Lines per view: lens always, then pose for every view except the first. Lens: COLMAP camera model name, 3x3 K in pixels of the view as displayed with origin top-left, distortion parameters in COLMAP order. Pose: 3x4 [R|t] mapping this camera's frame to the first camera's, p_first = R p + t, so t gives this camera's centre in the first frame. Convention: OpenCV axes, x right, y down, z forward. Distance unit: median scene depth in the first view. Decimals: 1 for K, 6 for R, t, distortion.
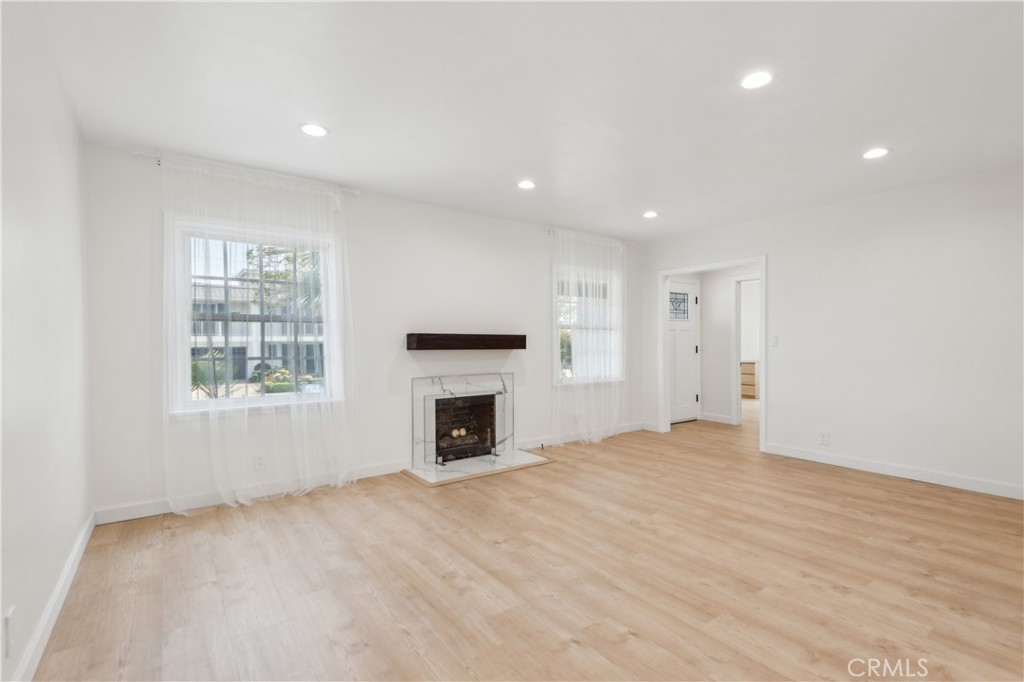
lens RADIAL K [[470.8, 0, 515.5], [0, 470.8, 339.9], [0, 0, 1]] dist [0.012396, -0.001129]
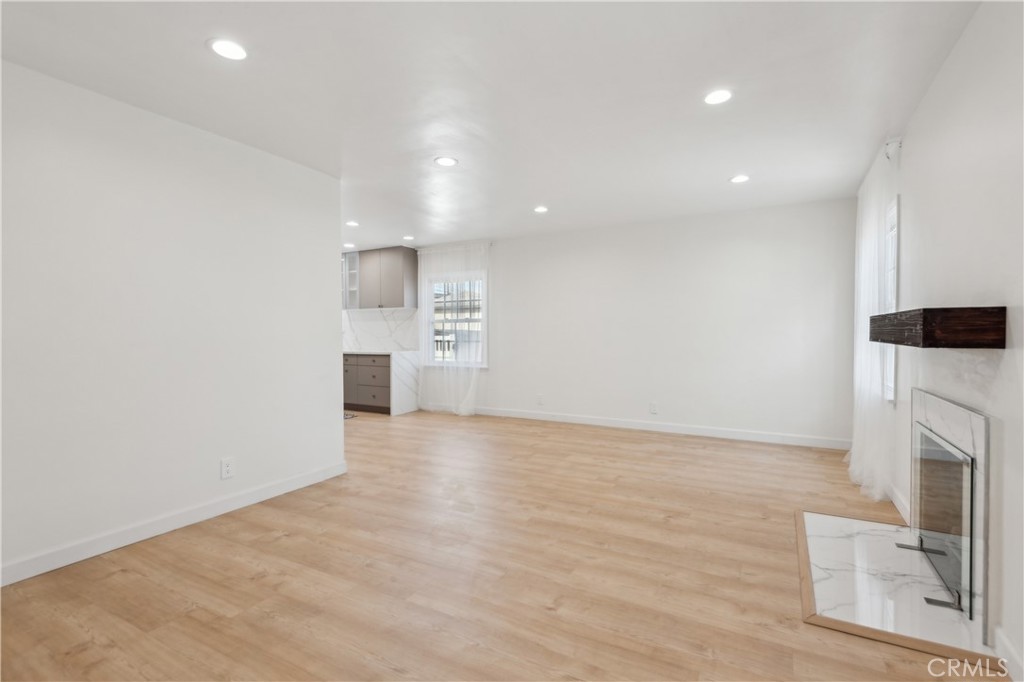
lens RADIAL K [[470.8, 0, 512.2], [0, 470.8, 341.5], [0, 0, 1]] dist [0.012396, -0.001129]
pose [[-0.910674, 0.016808, -0.412783, 0.699023], [0.011588, 0.999818, 0.015146, 0.006826], [0.412962, 0.009010, -0.910704, 1.828087]]
